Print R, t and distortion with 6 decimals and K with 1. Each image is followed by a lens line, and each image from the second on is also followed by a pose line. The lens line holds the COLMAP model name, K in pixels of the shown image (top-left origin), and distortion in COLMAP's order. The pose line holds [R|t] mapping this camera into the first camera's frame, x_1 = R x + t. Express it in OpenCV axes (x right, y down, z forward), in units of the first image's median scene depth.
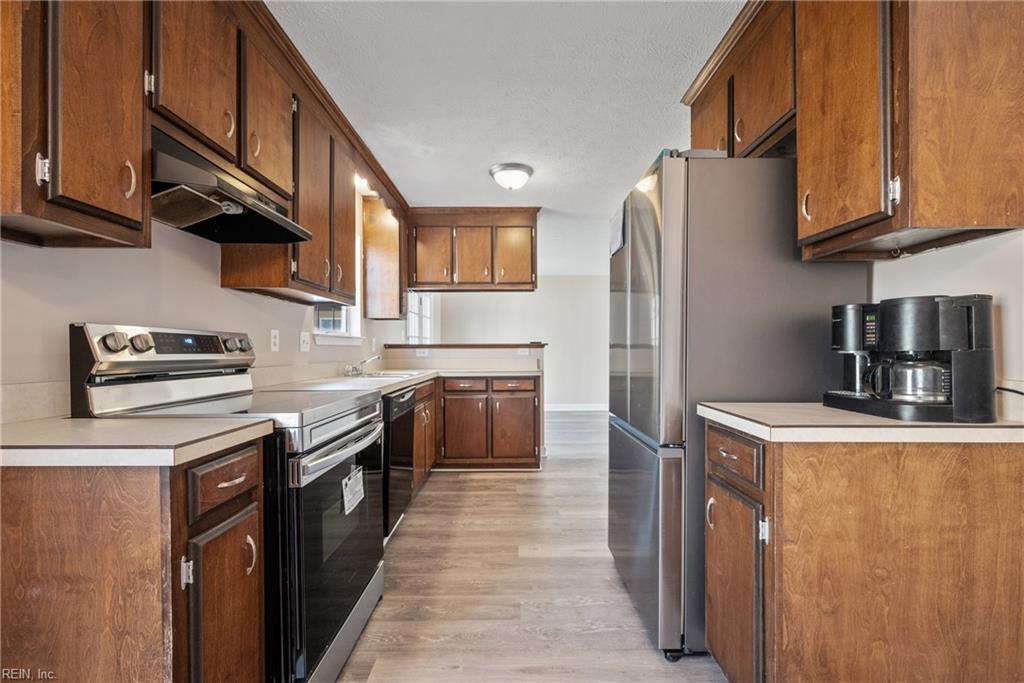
lens RADIAL K [[441.9, 0, 514.4], [0, 441.9, 348.8], [0, 0, 1]] dist [0.000568, -0.000100]
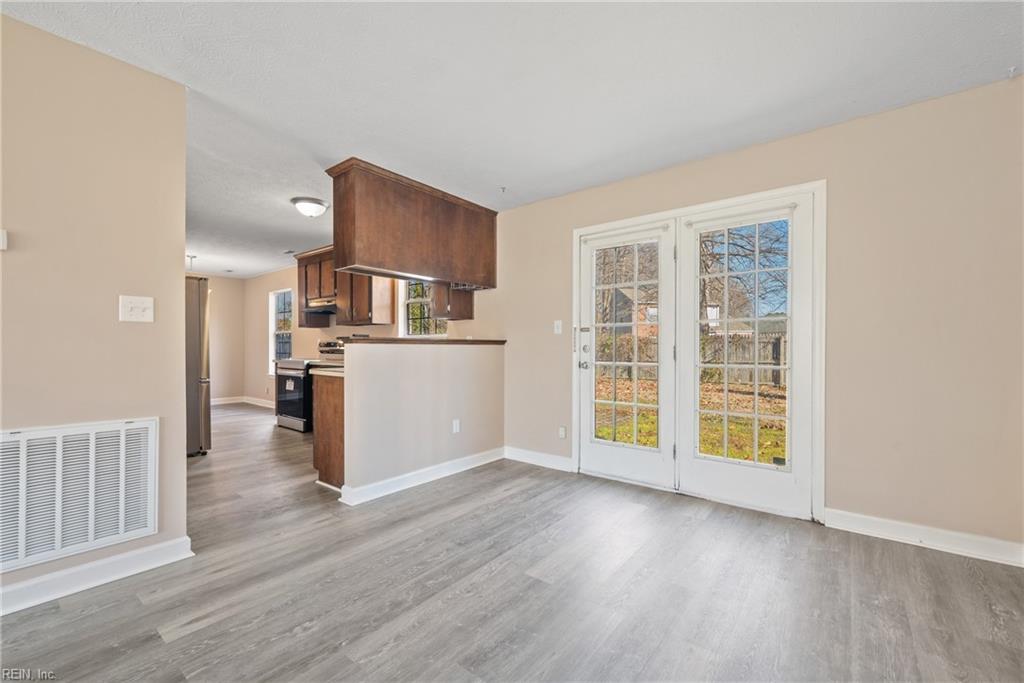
lens RADIAL K [[441.9, 0, 521.5], [0, 441.9, 348.8], [0, 0, 1]] dist [0.000568, -0.000100]
pose [[-0.631873, 0.003828, -0.775063, 0.811437], [0.001813, 0.999992, 0.003461, 0.009421], [0.775070, 0.000782, -0.631875, 3.116528]]
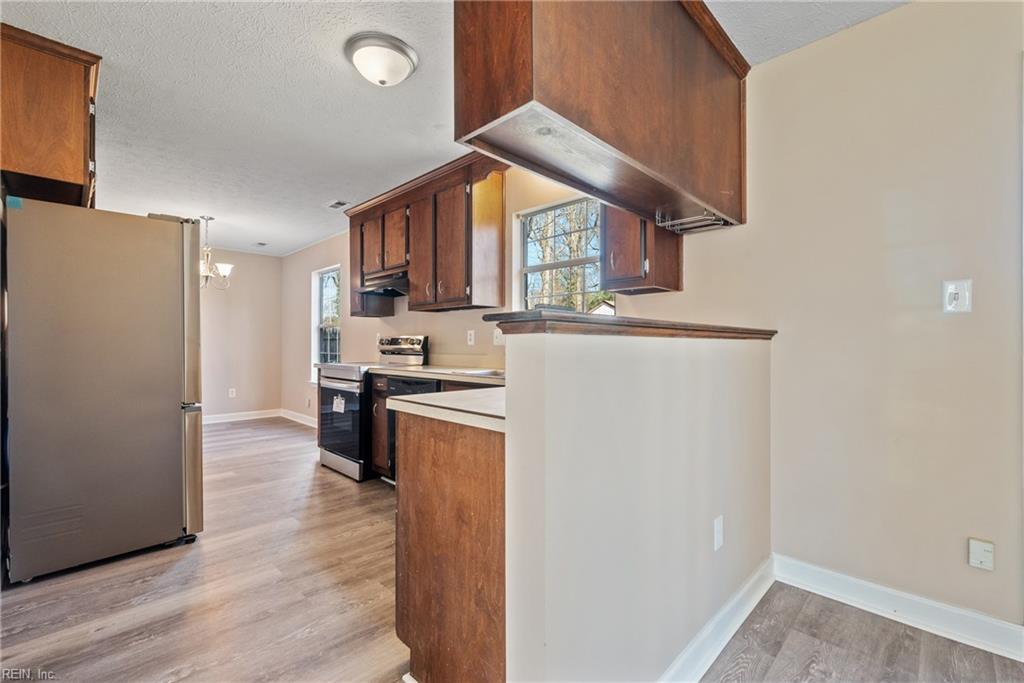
lens RADIAL K [[441.9, 0, 514.4], [0, 441.9, 343.4], [0, 0, 1]] dist [0.000568, -0.000100]
pose [[-0.705197, -0.001715, -0.709009, 0.413078], [0.002191, 0.999987, -0.004598, 0.008329], [0.709008, -0.004796, -0.705184, 2.159870]]
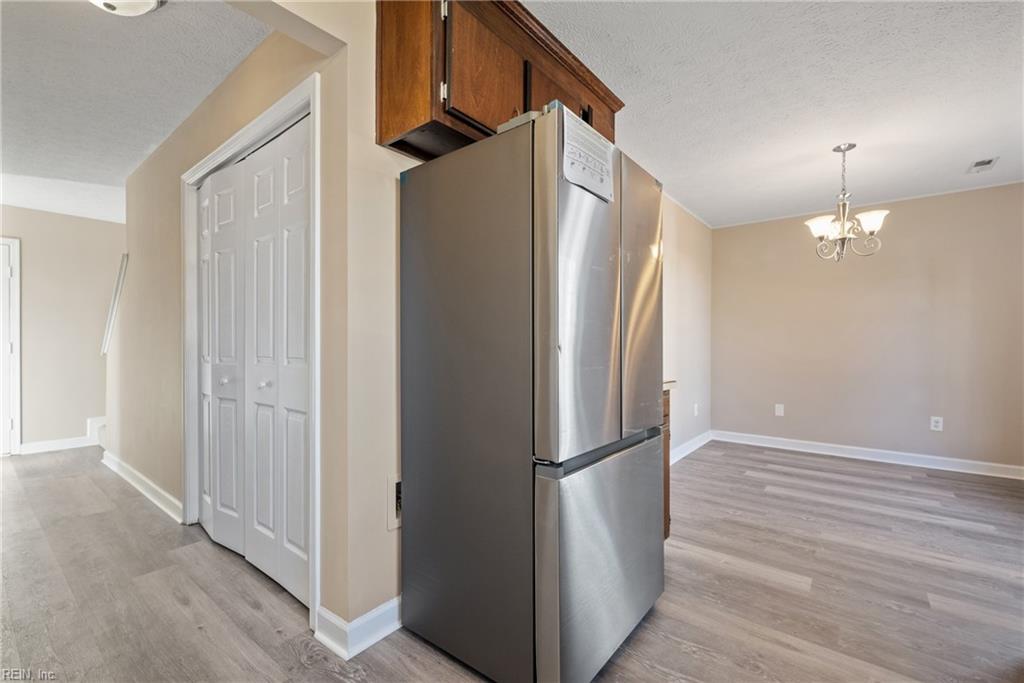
lens RADIAL K [[441.9, 0, 515.2], [0, 441.9, 345.3], [0, 0, 1]] dist [0.000568, -0.000100]
pose [[-0.778813, -0.003151, 0.627249, -0.075924], [-0.004420, 0.999990, -0.000464, 0.005103], [-0.627241, -0.003134, -0.778819, 1.375367]]
